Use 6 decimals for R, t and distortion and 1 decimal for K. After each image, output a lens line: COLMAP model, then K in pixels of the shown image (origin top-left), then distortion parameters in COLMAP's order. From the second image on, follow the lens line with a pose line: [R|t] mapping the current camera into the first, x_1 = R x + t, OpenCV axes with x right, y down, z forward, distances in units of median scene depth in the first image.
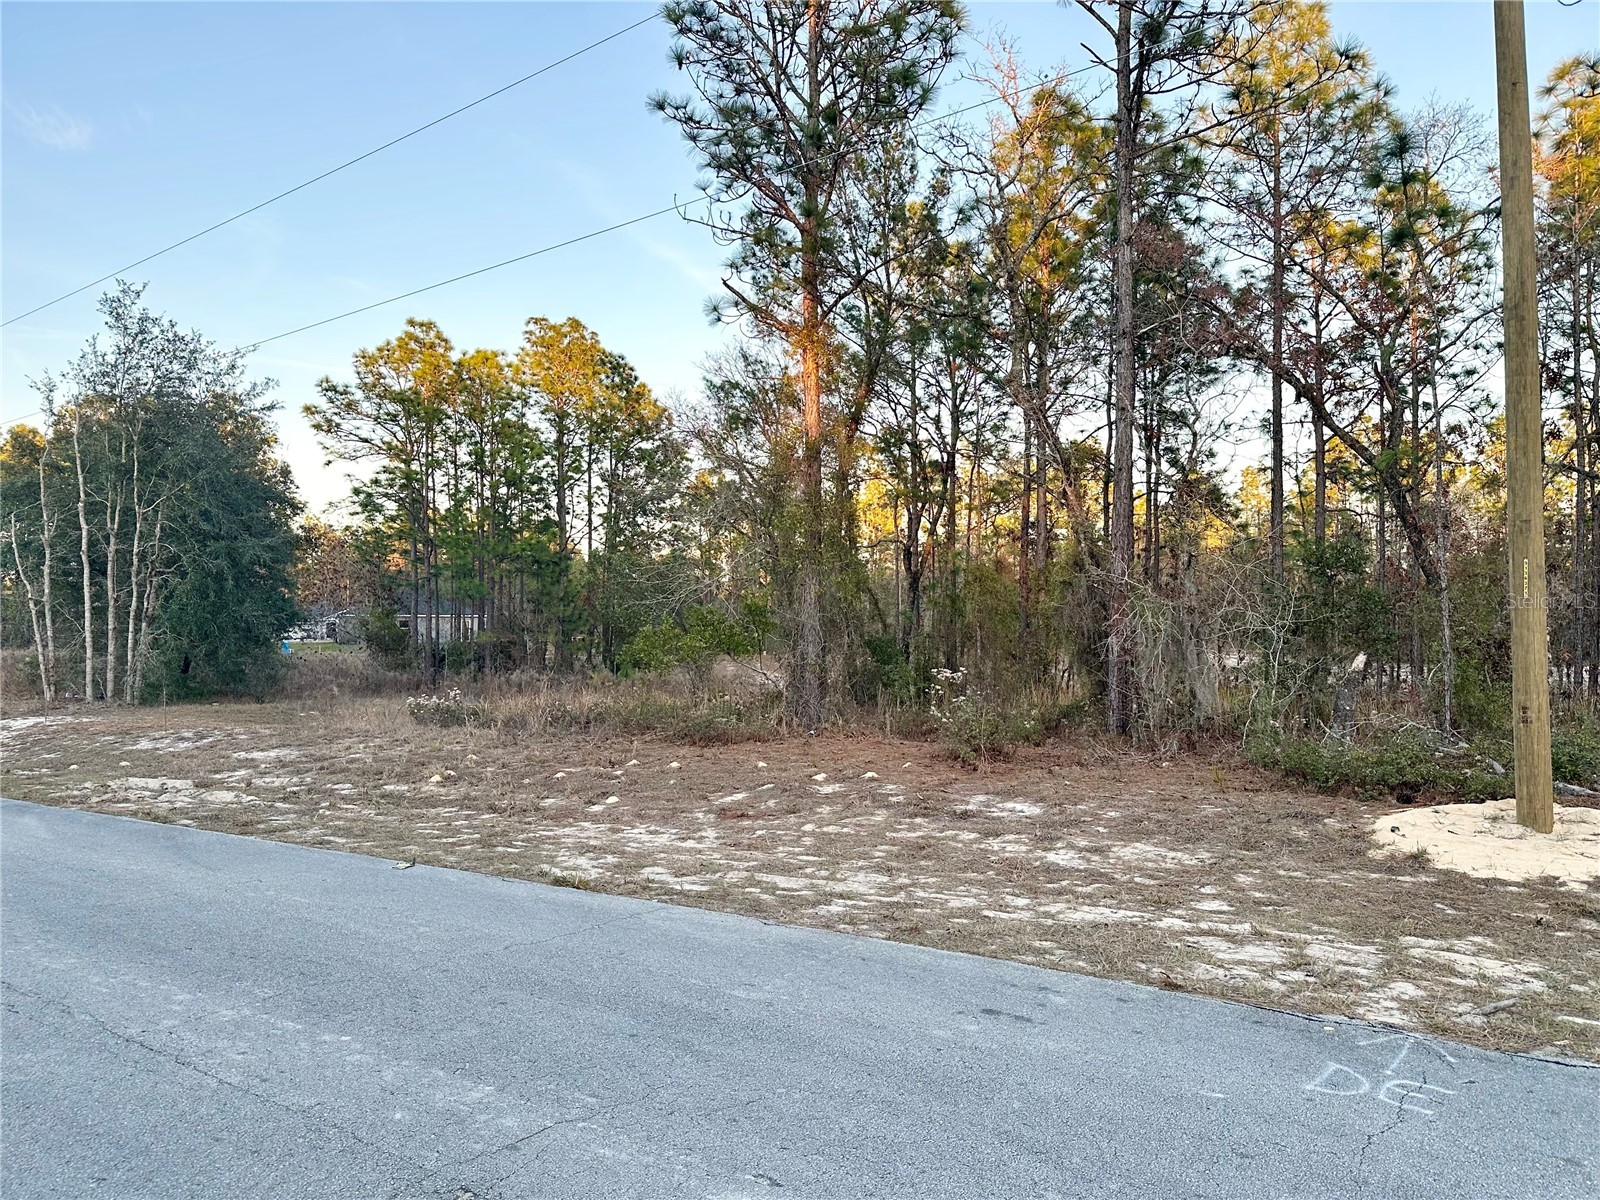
lens RADIAL K [[1109.9, 0, 811.4], [0, 1109.9, 603.3], [0, 0, 1]] dist [0.039798, -0.053836]
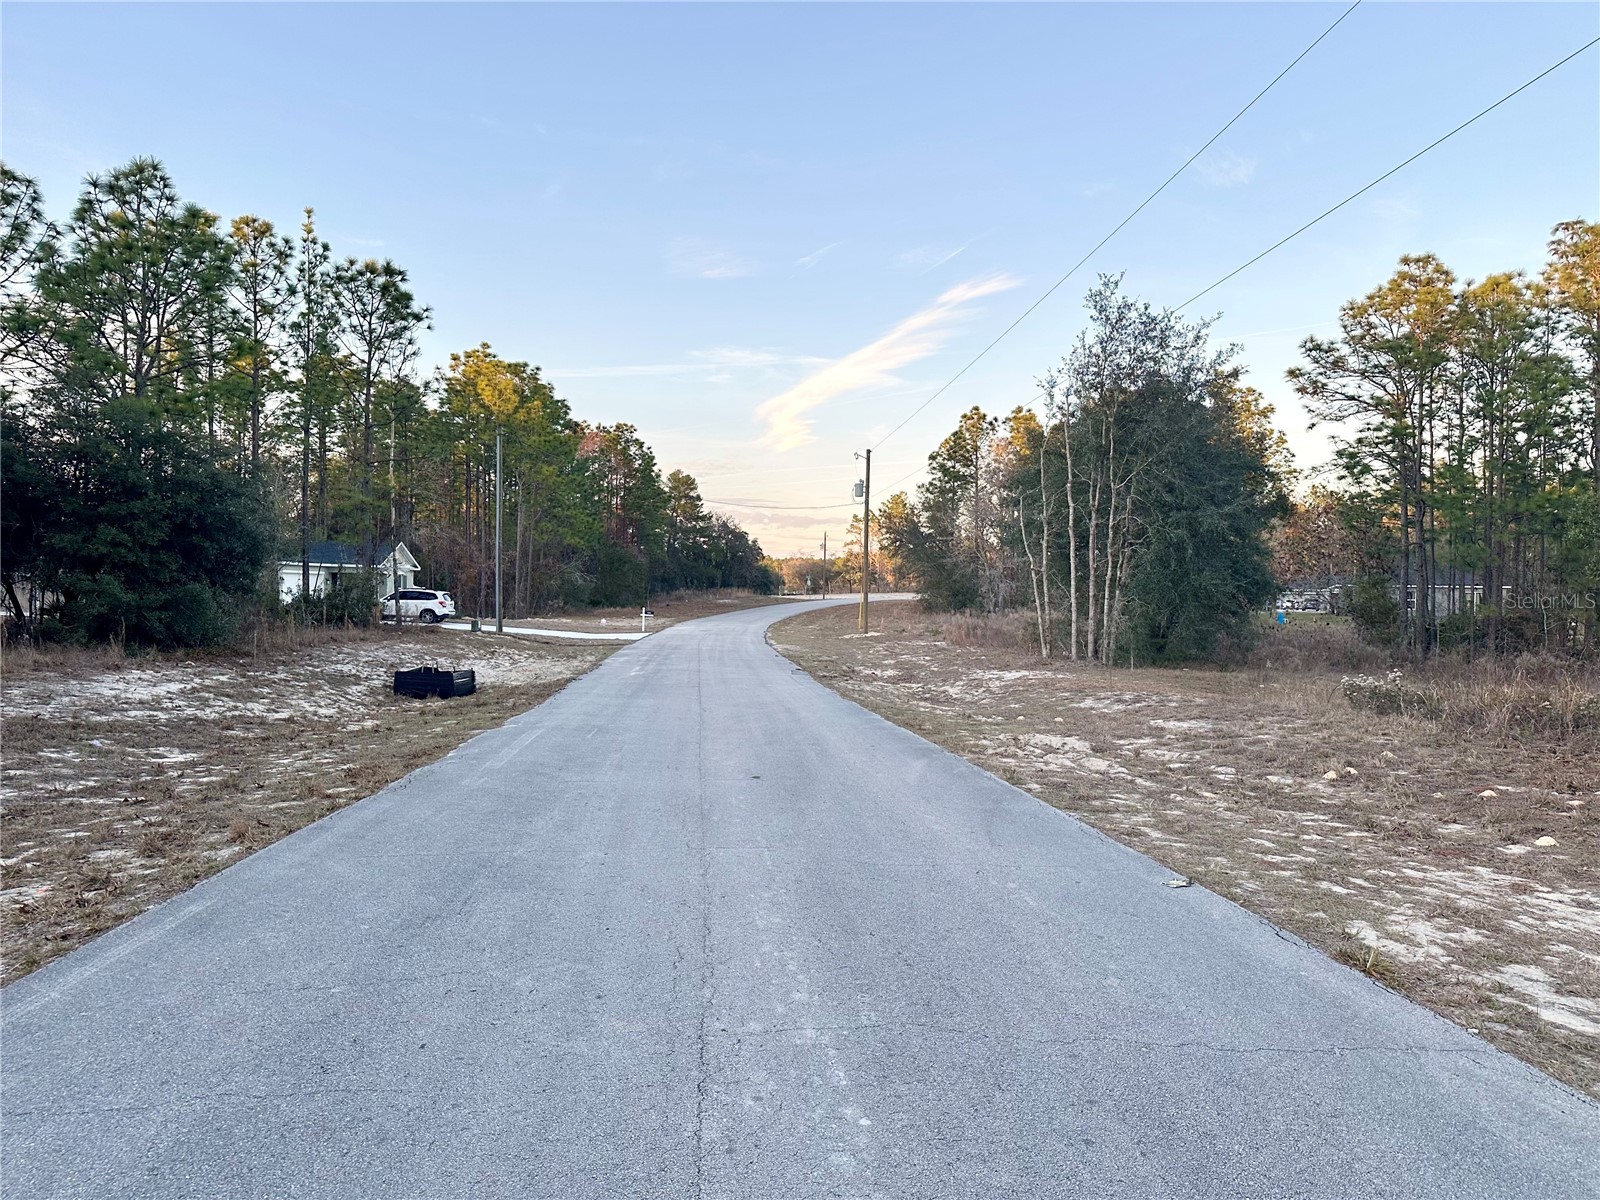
lens RADIAL K [[1109.9, 0, 798.8], [0, 1109.9, 607.4], [0, 0, 1]] dist [0.039798, -0.053836]
pose [[0.654366, 0.020665, -0.755896, 0.010428], [0.002342, 0.999566, 0.029354, 0.001031], [0.756175, -0.020978, 0.654033, 0.038757]]
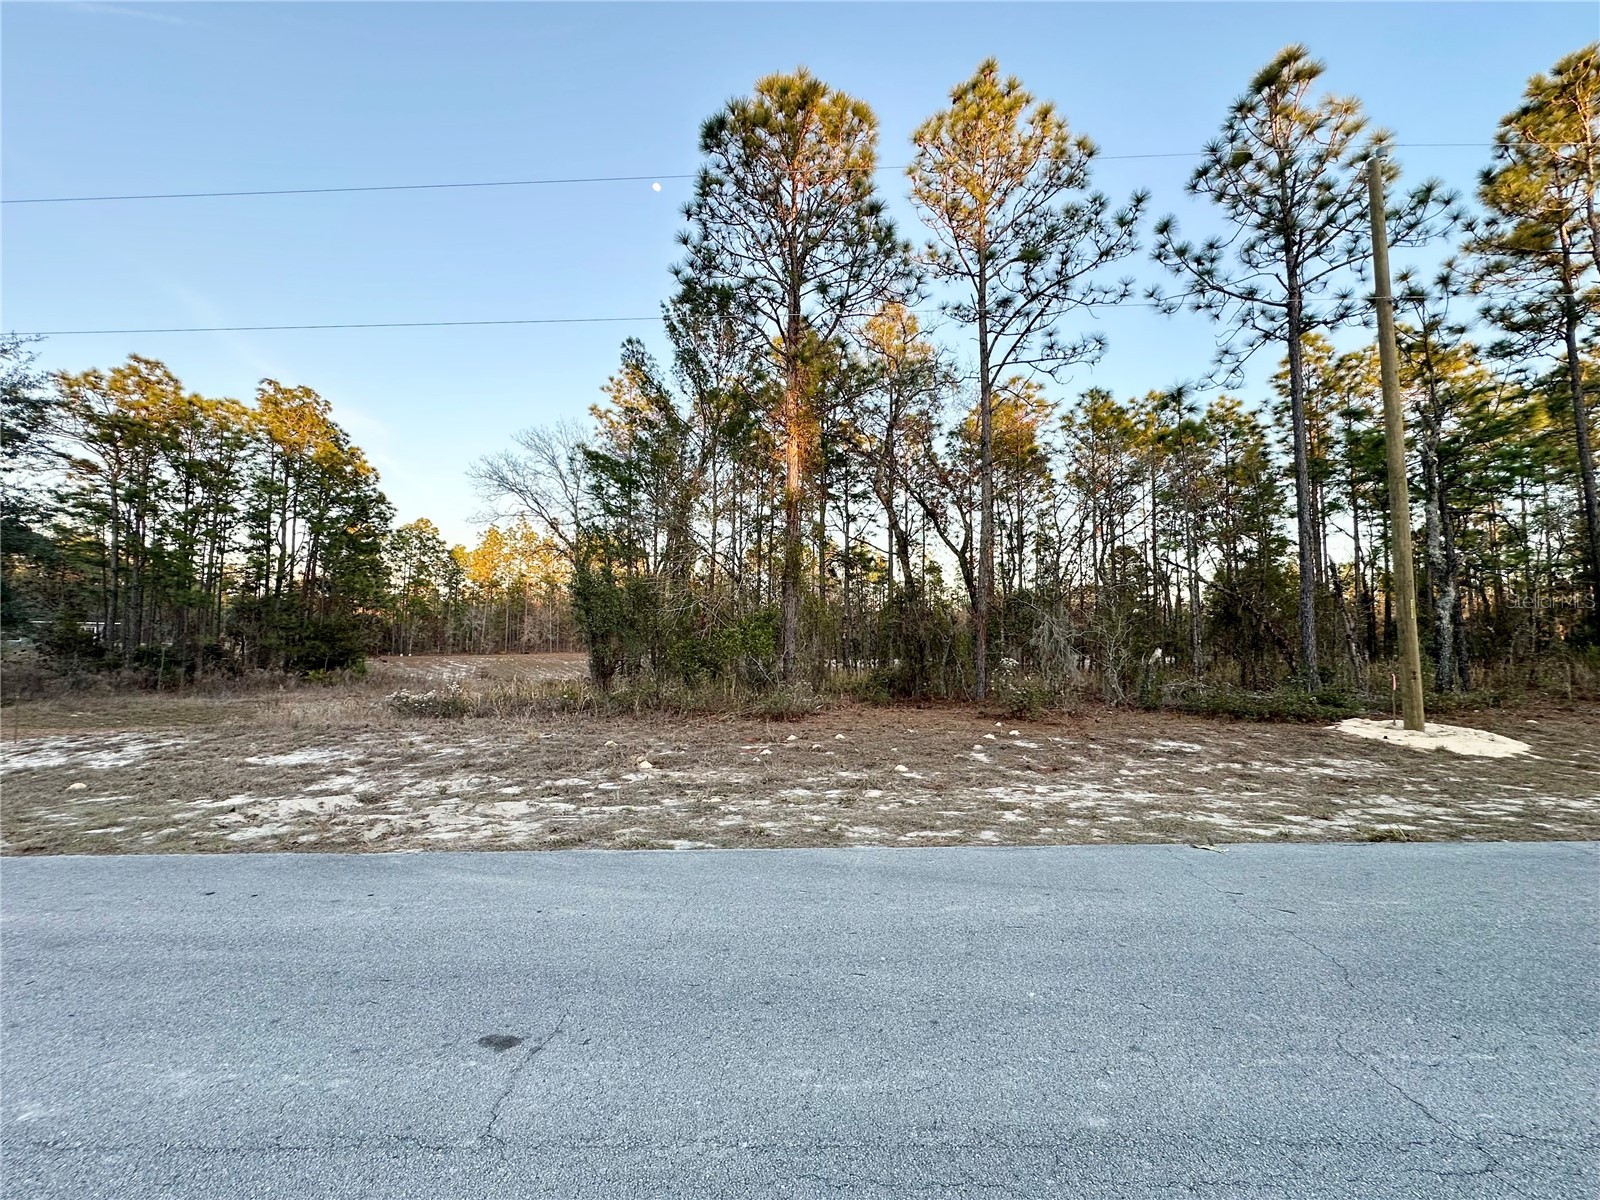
lens RADIAL K [[633.3, 0, 797.5], [0, 633.3, 601.1], [0, 0, 1]] dist [-0.011298, 0.001030]
pose [[0.830879, 0.050421, 0.554164, -0.161761], [-0.028596, 0.998439, -0.047969, 0.006037], [-0.555718, 0.024010, 0.831024, 0.125254]]
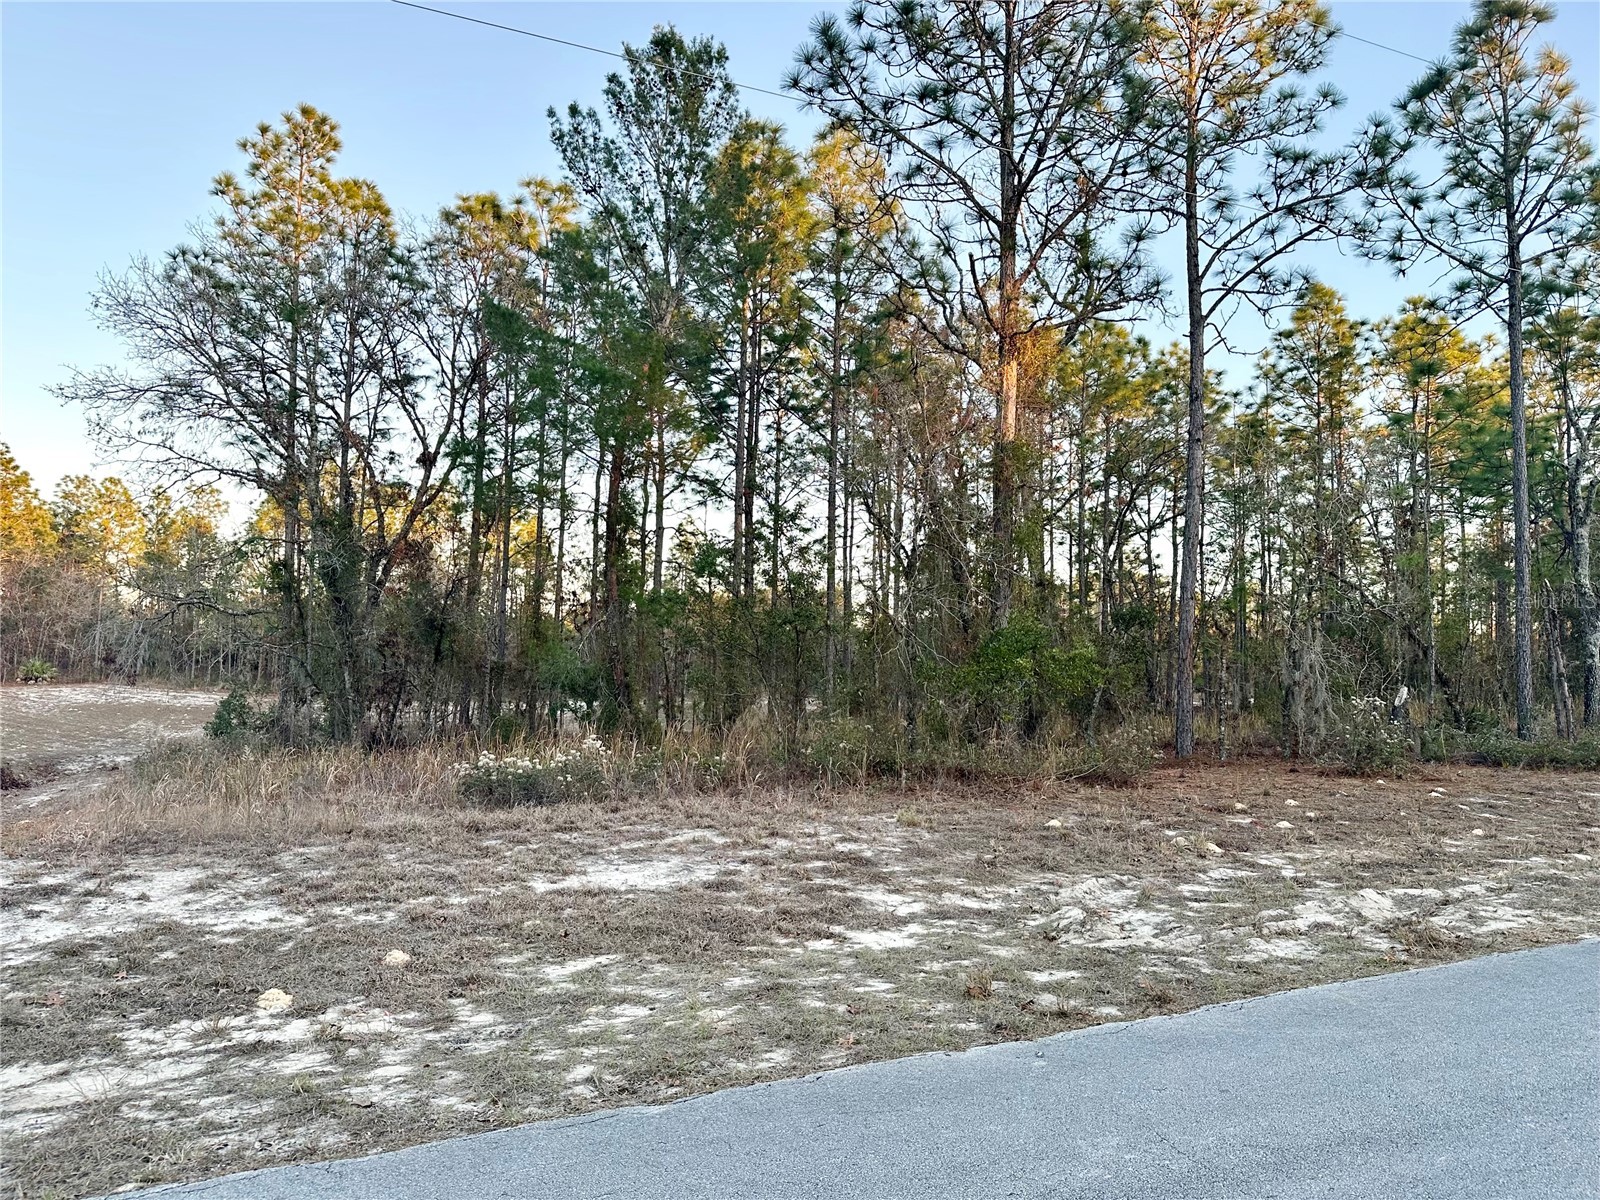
lens RADIAL K [[1109.9, 0, 800.4], [0, 1109.9, 603.6], [0, 0, 1]] dist [0.039798, -0.053836]
pose [[0.501709, 0.081290, 0.861208, -0.662864], [-0.051303, 0.996618, -0.064185, 0.037849], [-0.863514, -0.011980, 0.504183, 0.527728]]
